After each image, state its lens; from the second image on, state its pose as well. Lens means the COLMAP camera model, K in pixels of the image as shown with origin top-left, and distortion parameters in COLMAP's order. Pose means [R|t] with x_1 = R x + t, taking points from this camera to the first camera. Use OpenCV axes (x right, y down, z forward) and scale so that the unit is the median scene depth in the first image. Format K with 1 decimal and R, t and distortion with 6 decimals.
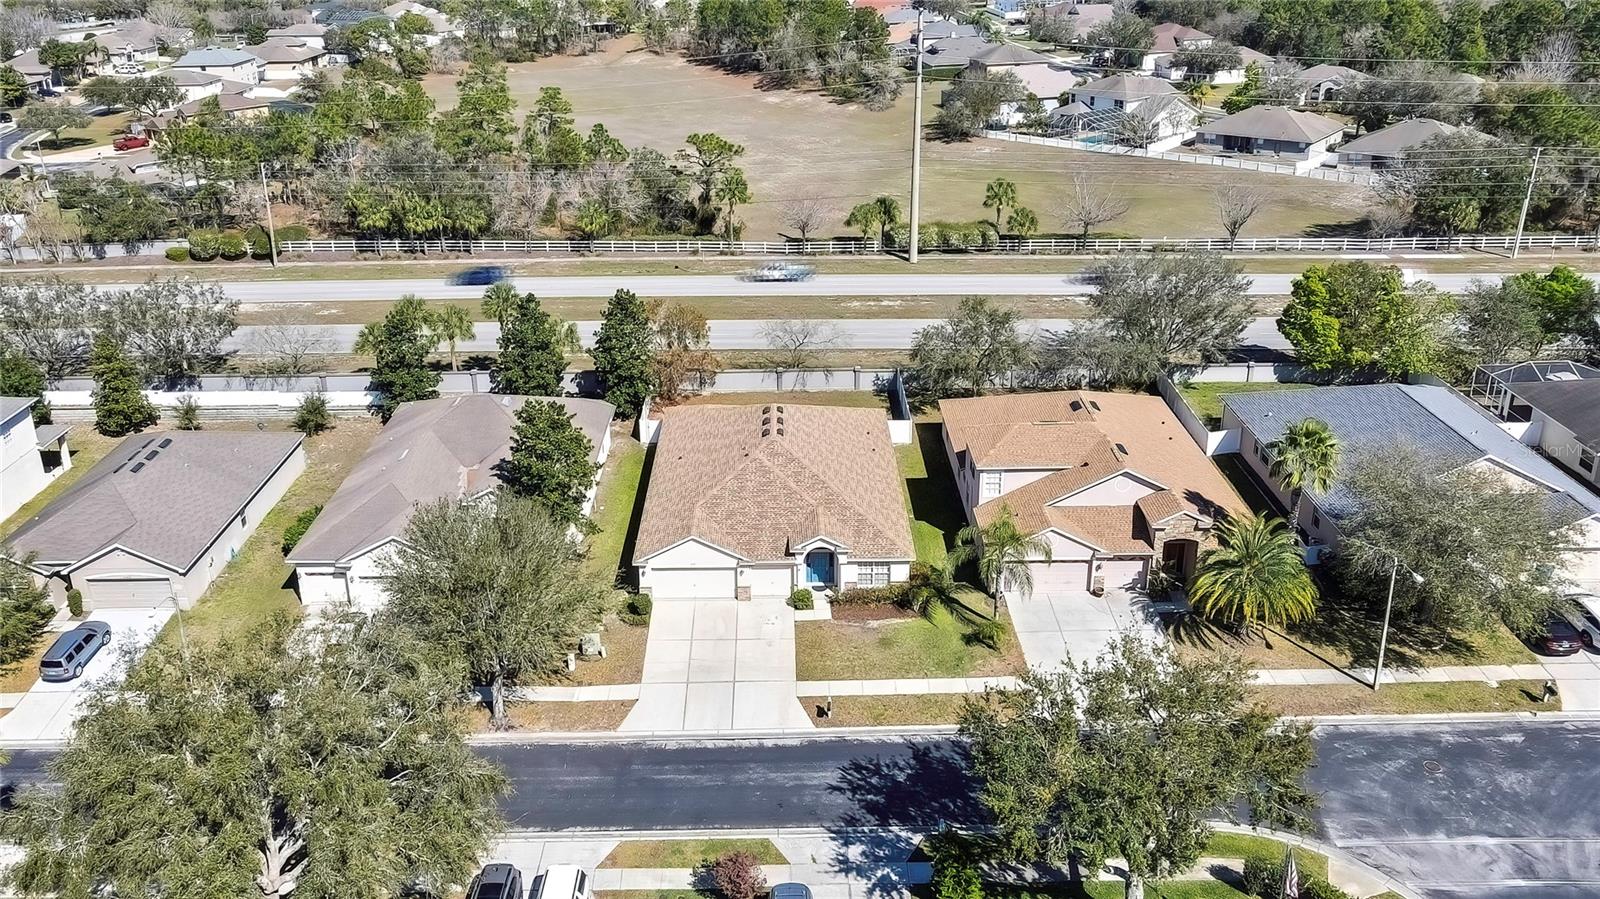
lens RADIAL K [[1187.2, 0, 734.9], [0, 1187.2, 393.8], [0, 0, 1]] dist [-0.001714, 0.035022]
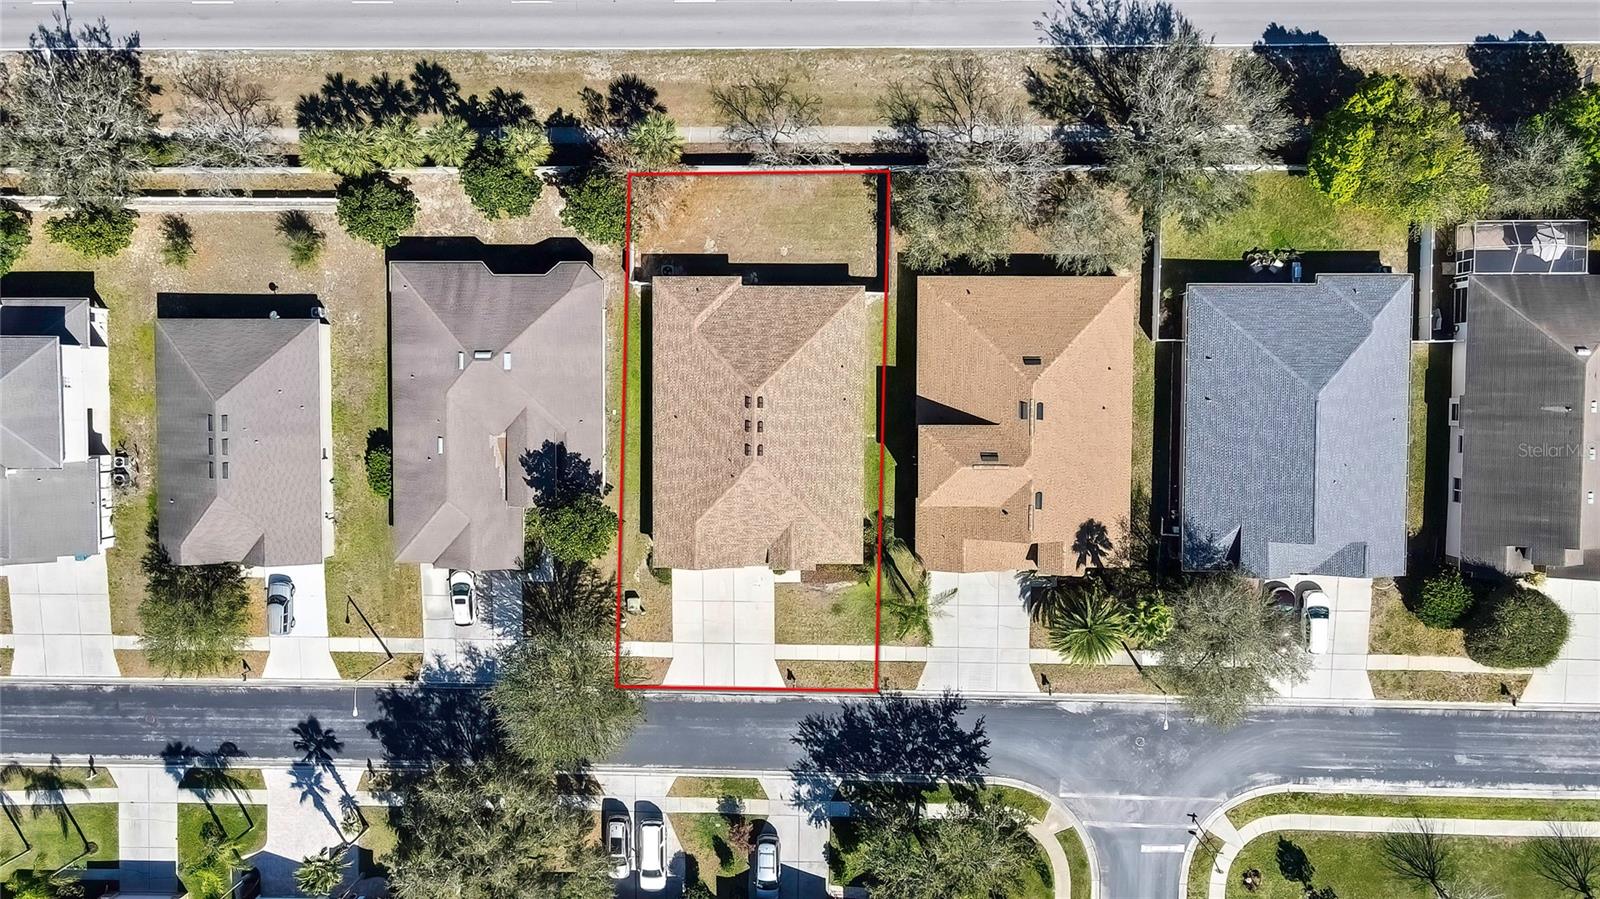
lens RADIAL K [[1187.2, 0, 813.2], [0, 1187.2, 446.5], [0, 0, 1]] dist [-0.001714, 0.035022]
pose [[0.999564, -0.026030, -0.013953, 0.081279], [0.022190, 0.350171, 0.936423, -0.806434], [-0.019489, -0.936324, 0.350596, 0.447007]]
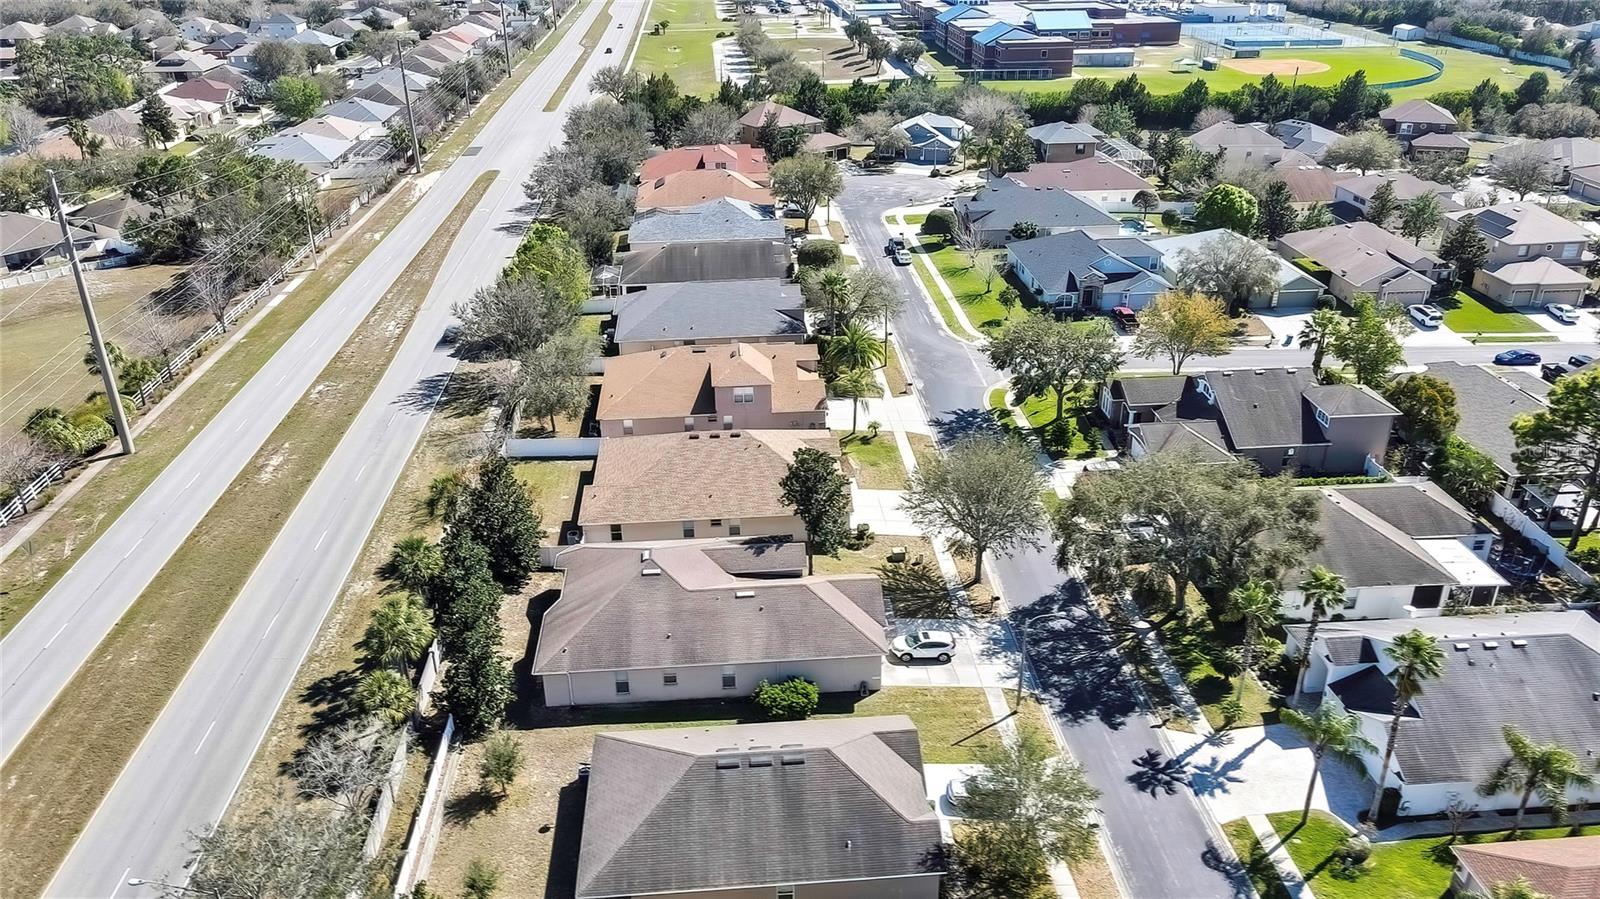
lens RADIAL K [[1187.2, 0, 793.8], [0, 1187.2, 445.3], [0, 0, 1]] dist [-0.001714, 0.035022]
pose [[-0.106341, -0.398309, 0.911066, -0.931268], [0.399696, 0.821852, 0.405959, -0.366180], [-0.910459, 0.407320, 0.071806, 0.641403]]
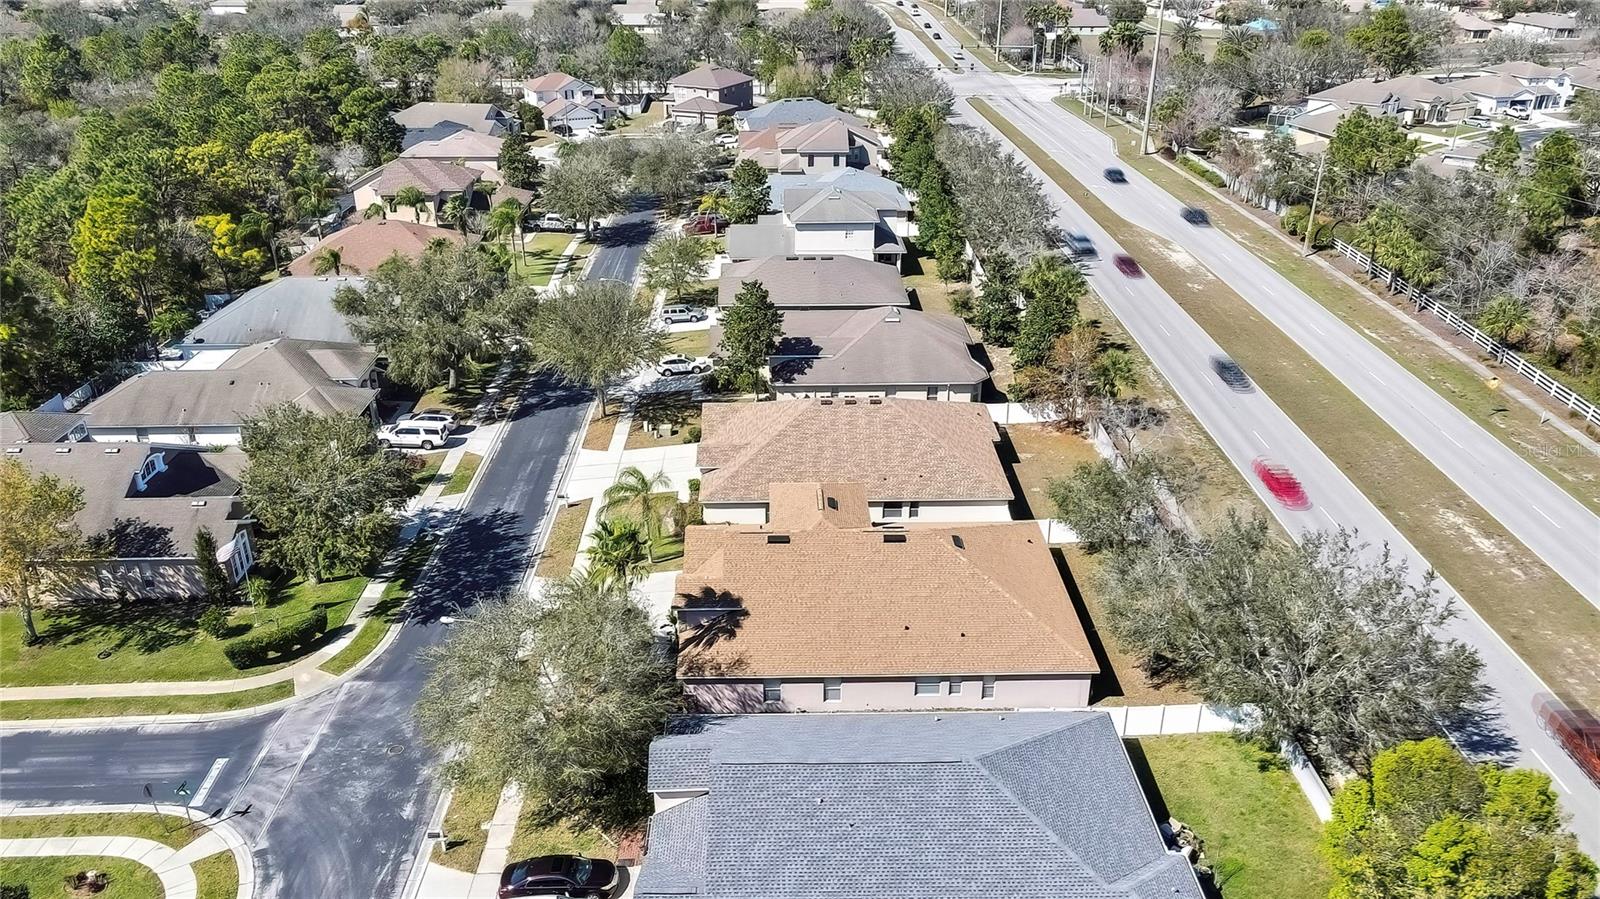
lens RADIAL K [[1187.2, 0, 804.0], [0, 1187.2, 441.3], [0, 0, 1]] dist [-0.001714, 0.035022]
pose [[0.054317, 0.445255, -0.893755, 0.814997], [-0.388142, 0.834100, 0.391947, -0.284737], [0.919998, 0.325614, 0.218128, 0.562553]]
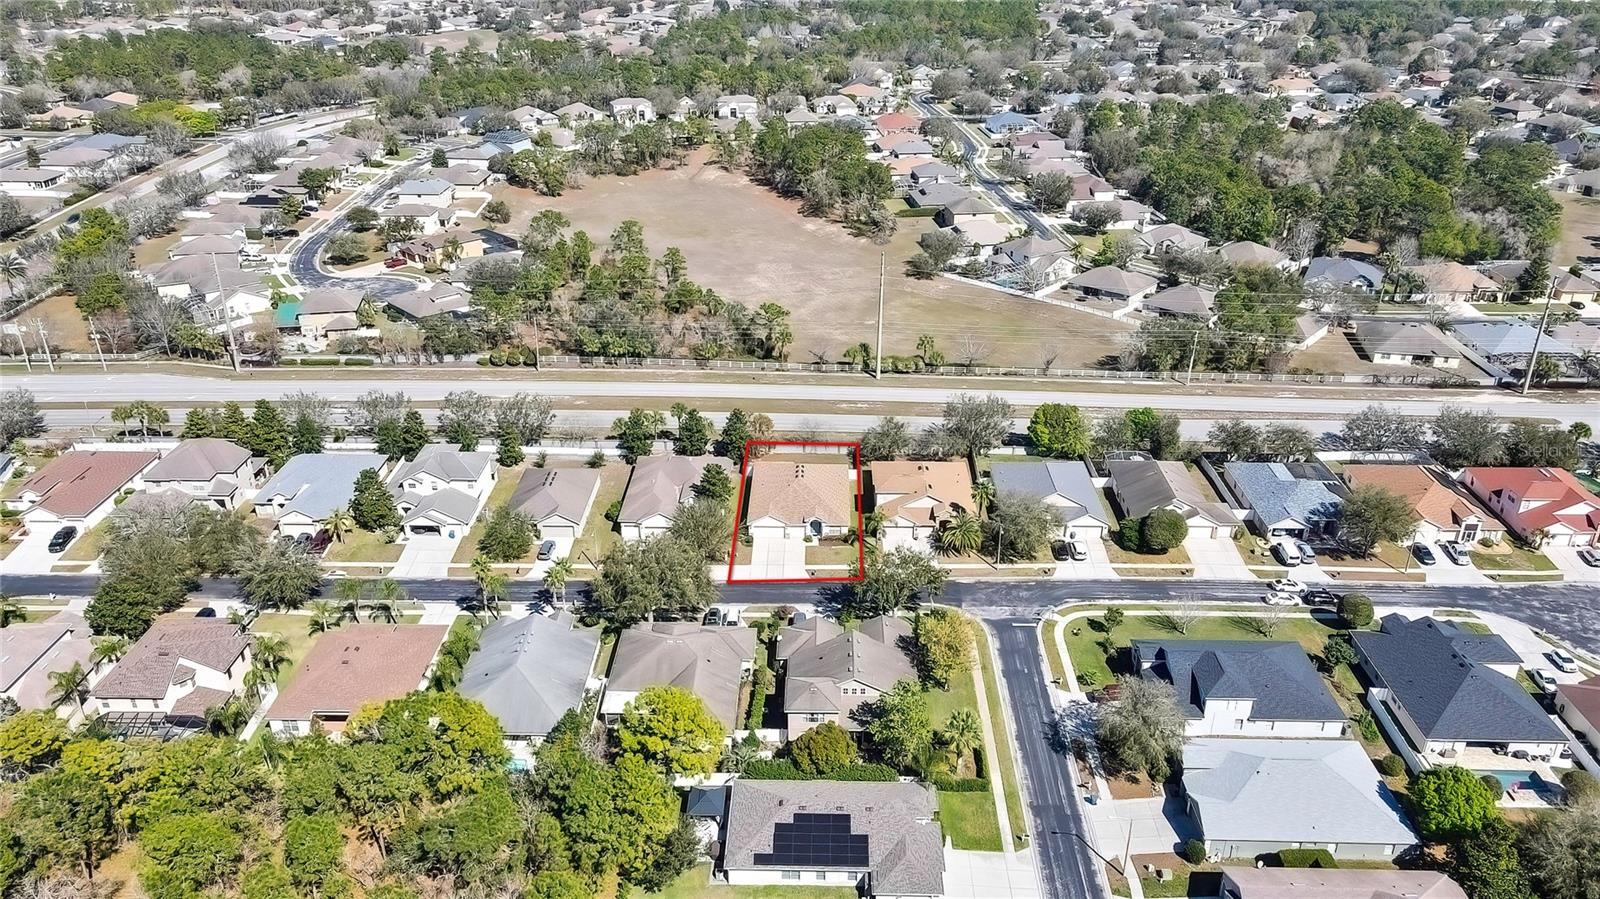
lens RADIAL K [[1187.2, 0, 784.4], [0, 1187.2, 448.0], [0, 0, 1]] dist [-0.001714, 0.035022]
pose [[0.999643, 0.024321, 0.011094, -0.023651], [-0.024810, 0.998619, 0.046304, -0.110876], [-0.009952, -0.046563, 0.998866, -1.188954]]
